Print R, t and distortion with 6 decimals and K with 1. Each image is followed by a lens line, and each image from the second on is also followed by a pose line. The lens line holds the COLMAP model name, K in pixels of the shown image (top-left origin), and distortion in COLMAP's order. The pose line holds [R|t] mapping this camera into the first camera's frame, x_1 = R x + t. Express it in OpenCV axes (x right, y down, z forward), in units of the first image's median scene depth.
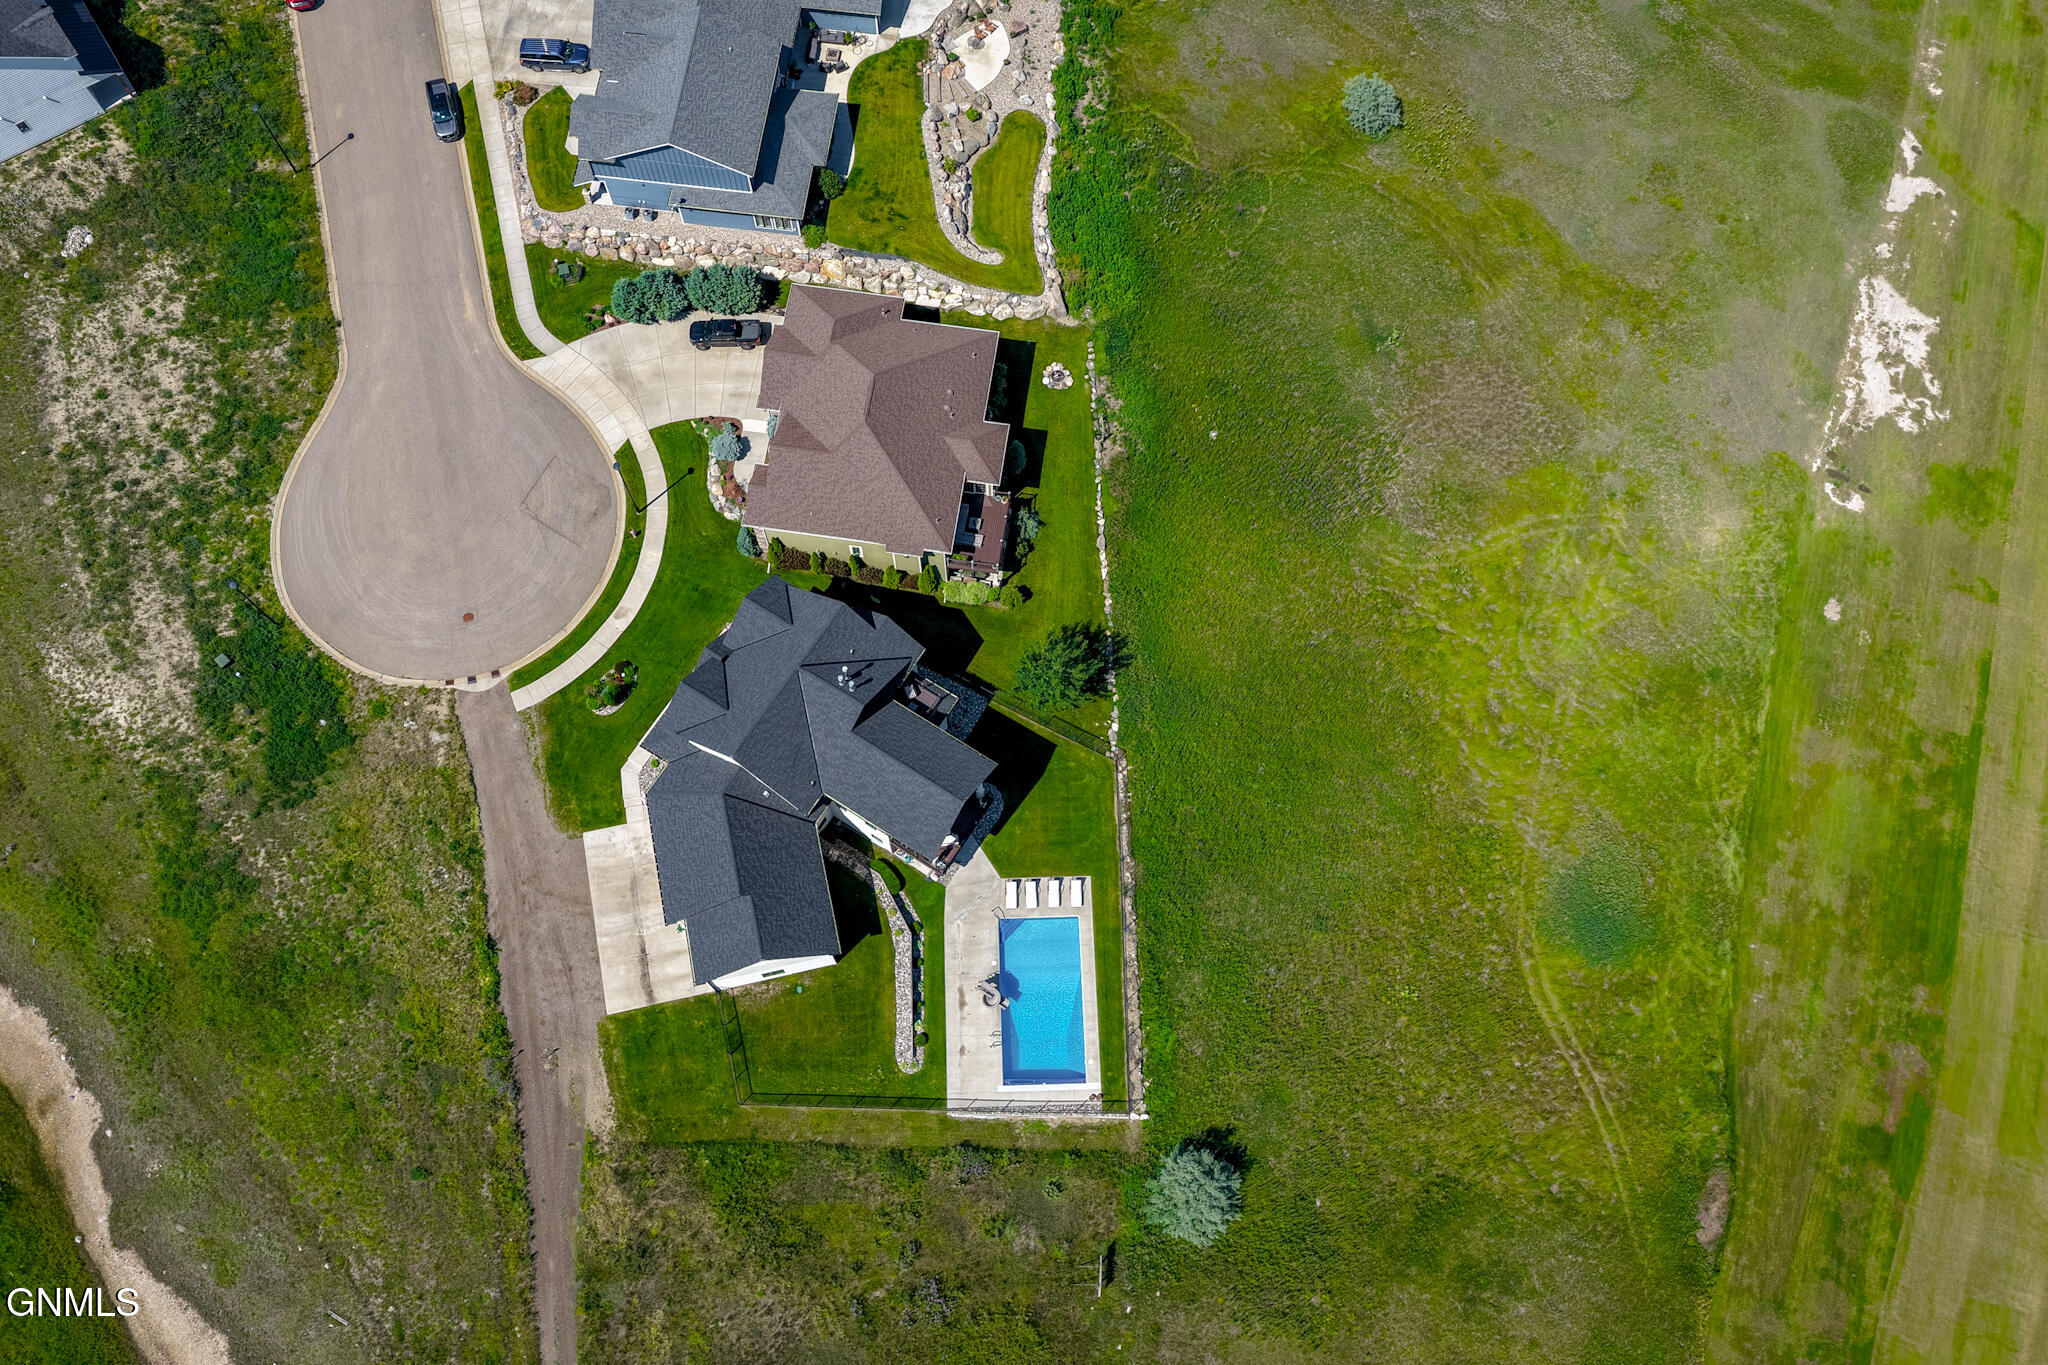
lens RADIAL K [[1699.6, 0, 1020.6], [0, 1699.6, 681.4], [0, 0, 1]] dist [-0.018861, 0.047997]
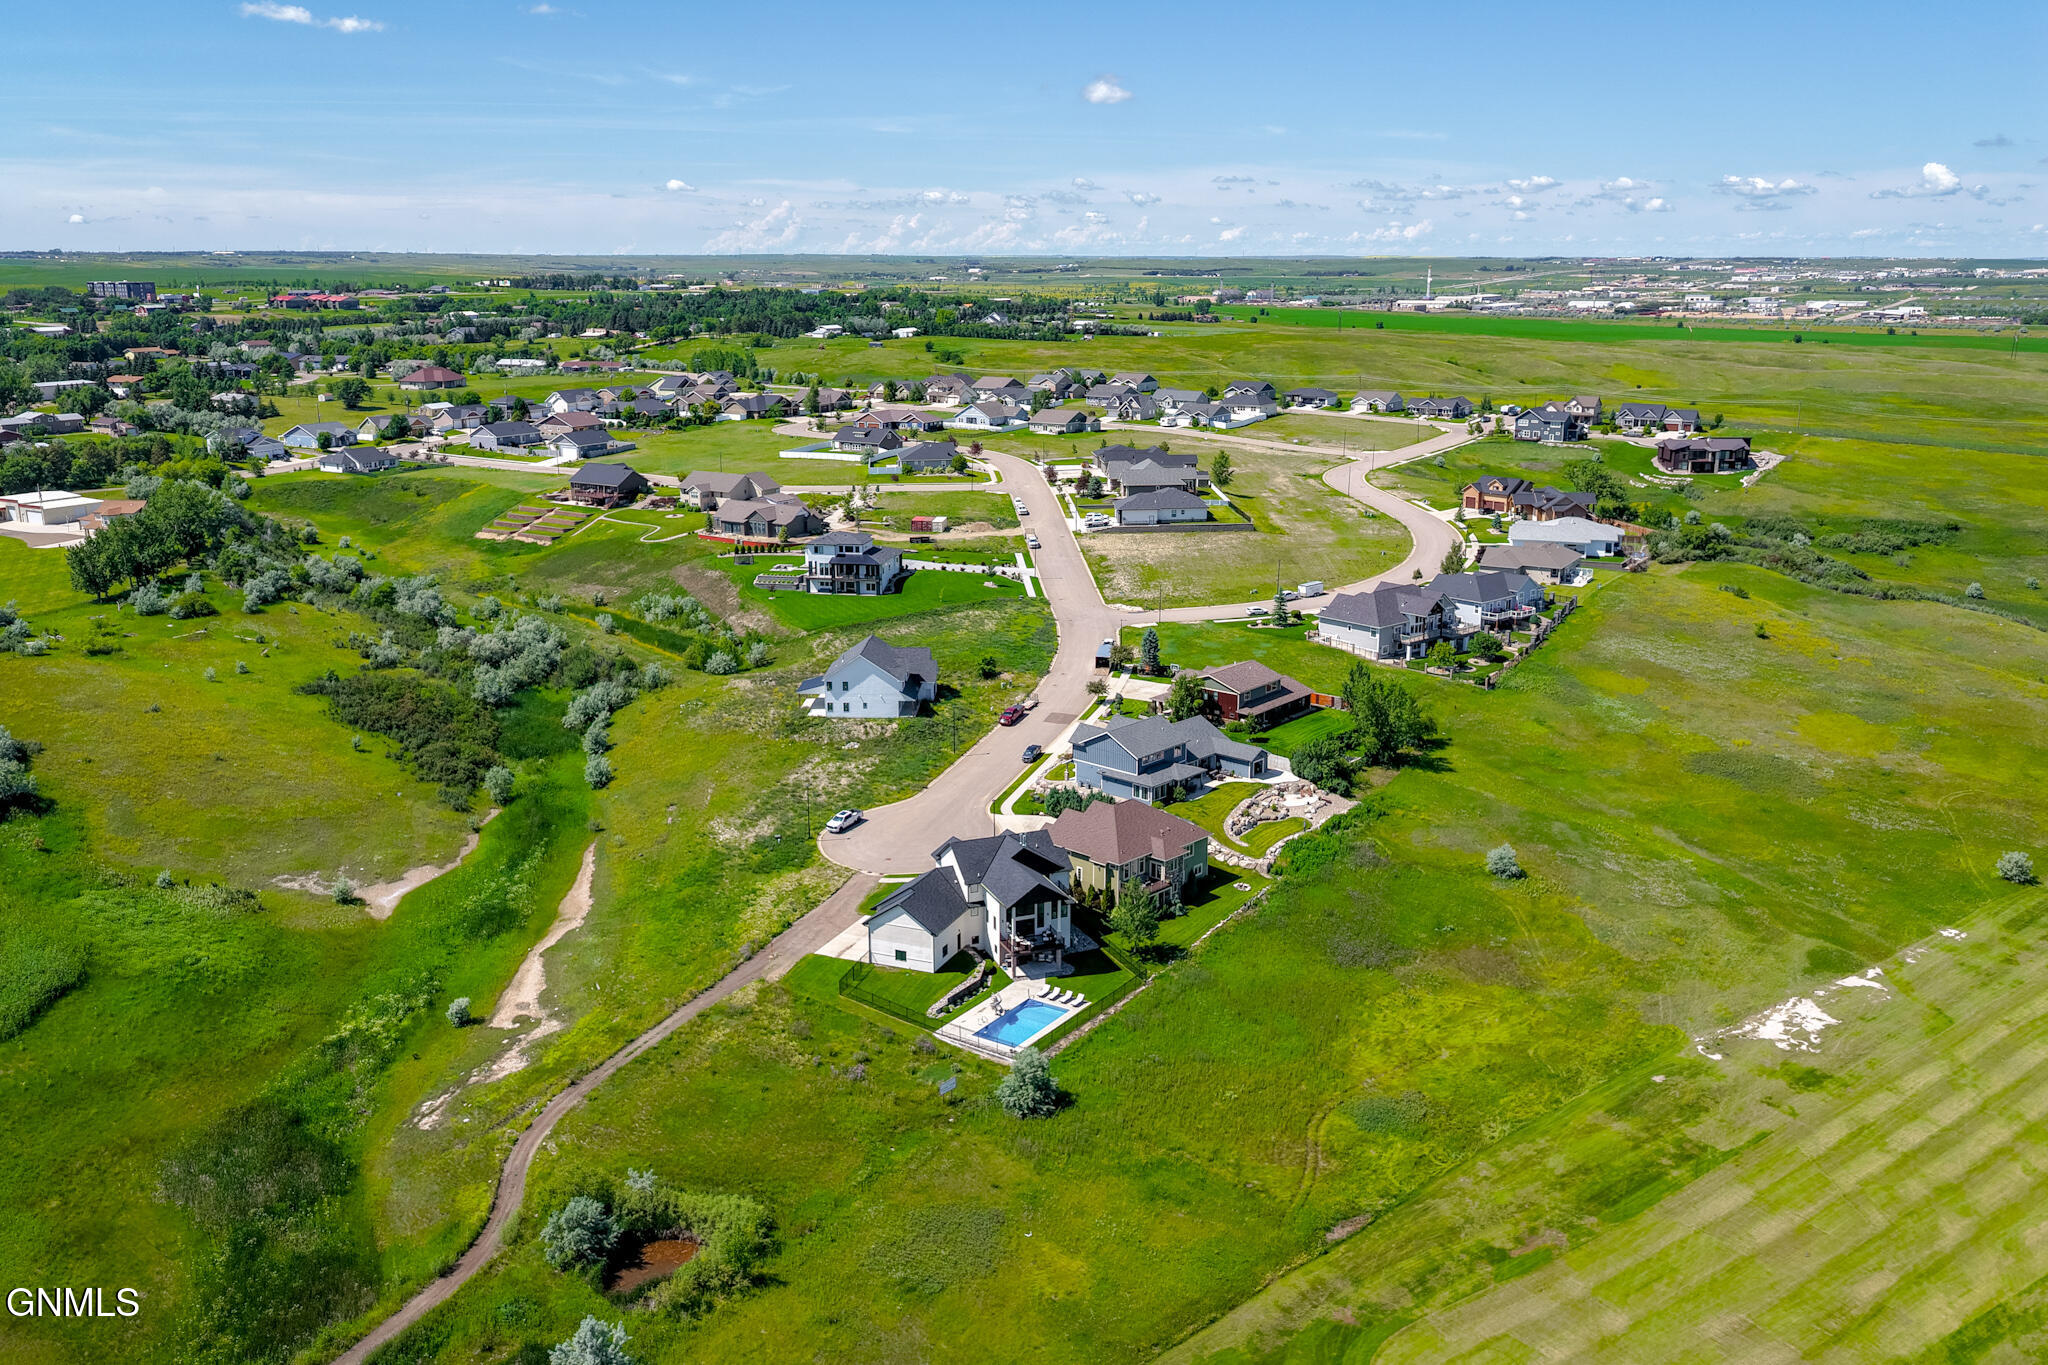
lens RADIAL K [[1699.6, 0, 1020.6], [0, 1699.6, 681.4], [0, 0, 1]] dist [-0.018861, 0.047997]
pose [[0.814465, 0.132766, -0.564818, 0.808849], [-0.542188, 0.520764, -0.659422, 0.997625], [0.206588, 0.843314, 0.496128, -0.058567]]
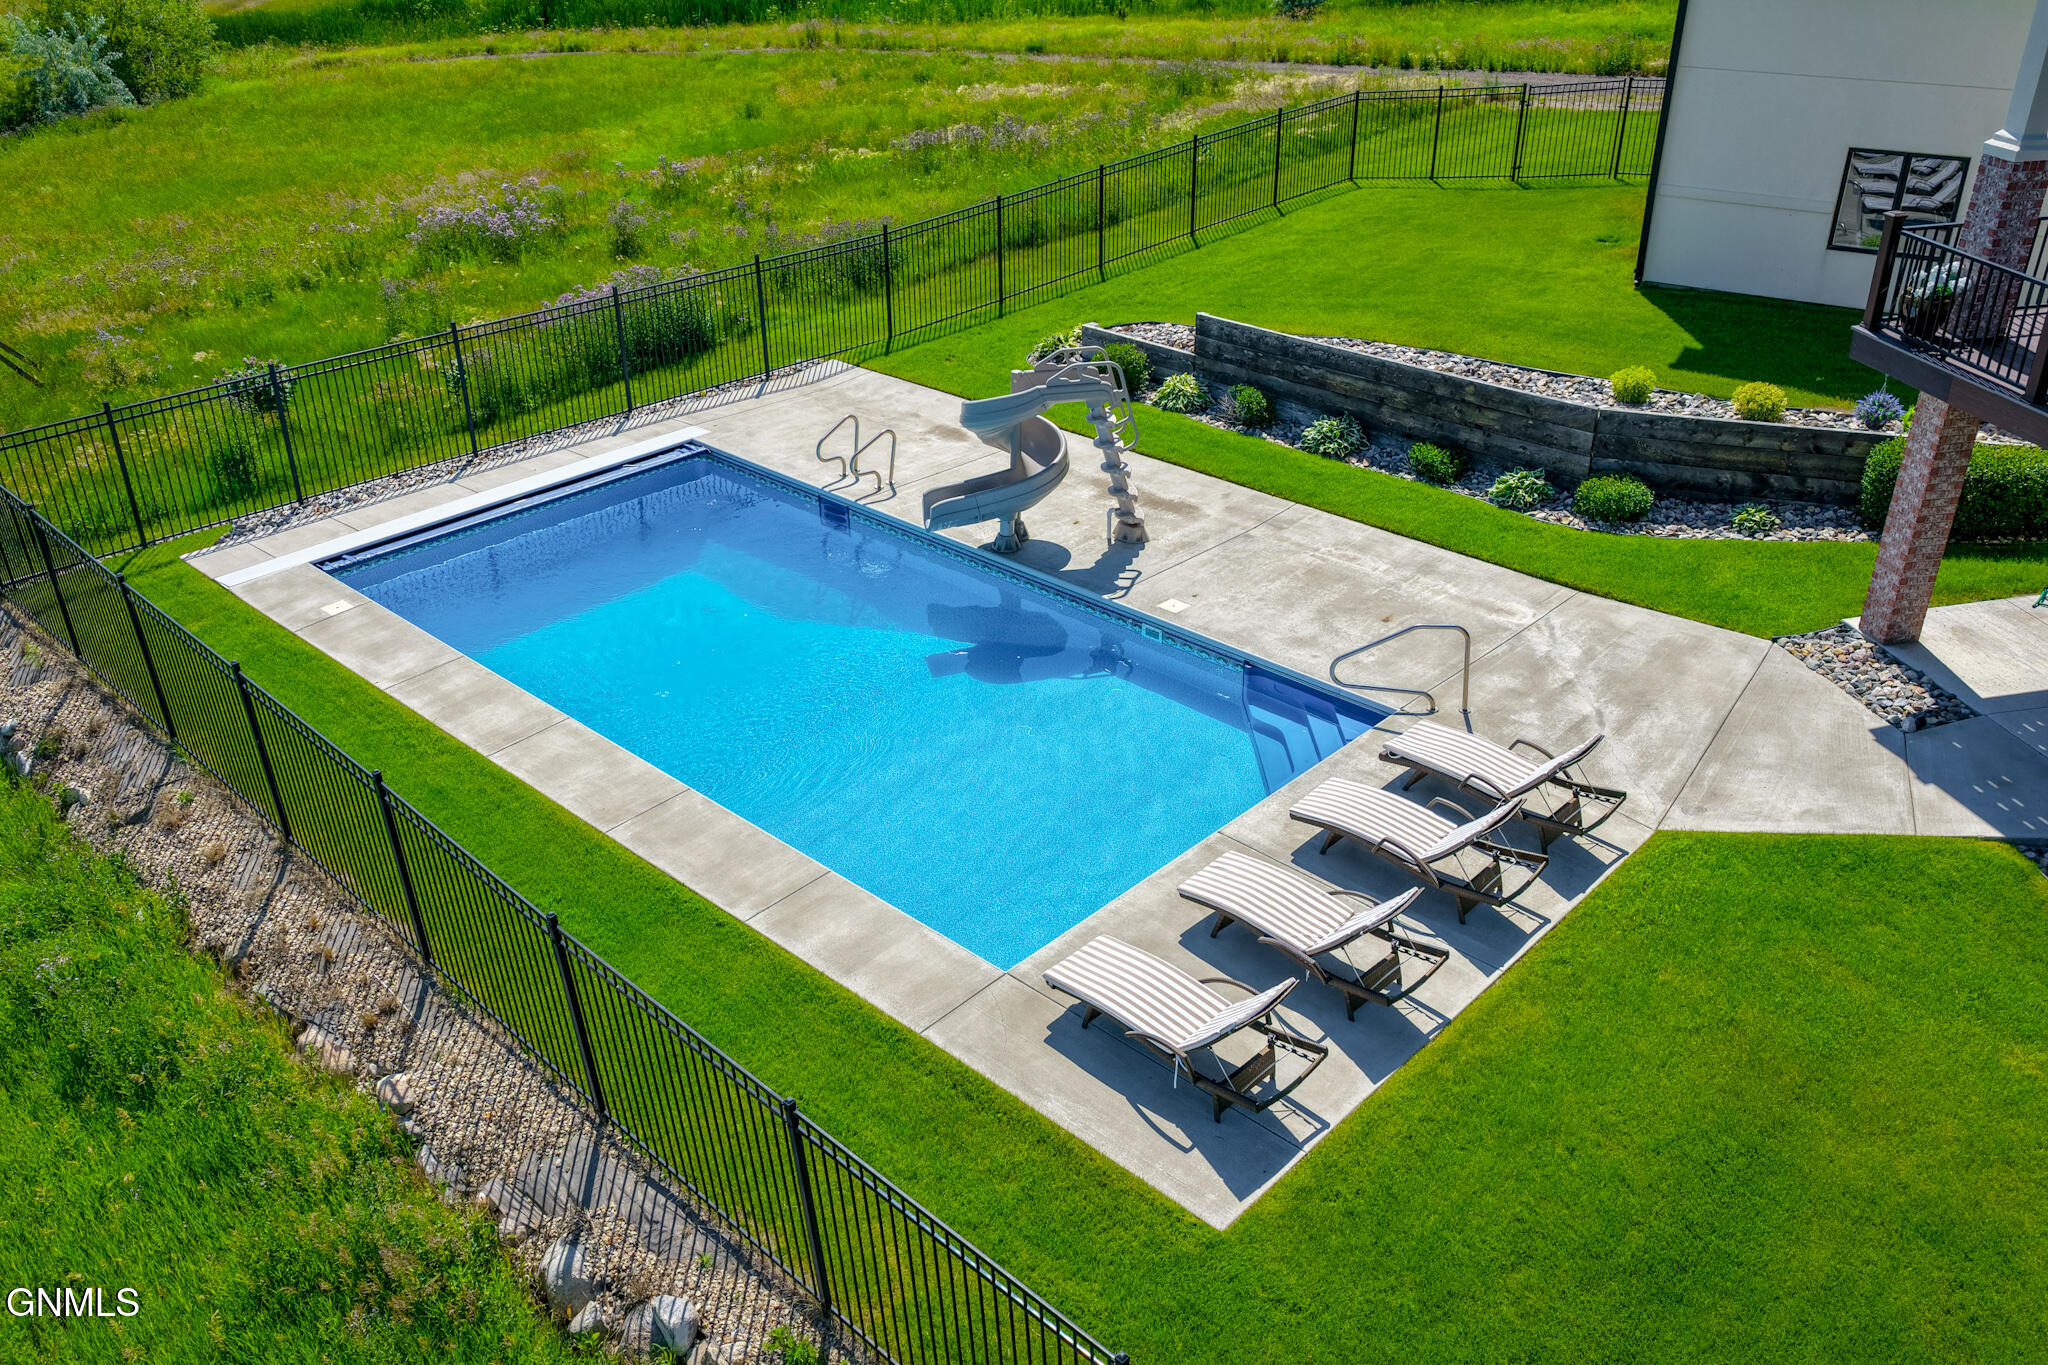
lens RADIAL K [[1699.6, 0, 1020.6], [0, 1699.6, 681.4], [0, 0, 1]] dist [-0.018861, 0.047997]
pose [[-0.708045, 0.336440, -0.620871, 0.091140], [-0.661974, -0.010077, 0.749459, 0.050674], [0.245891, 0.941651, 0.229850, 0.903563]]
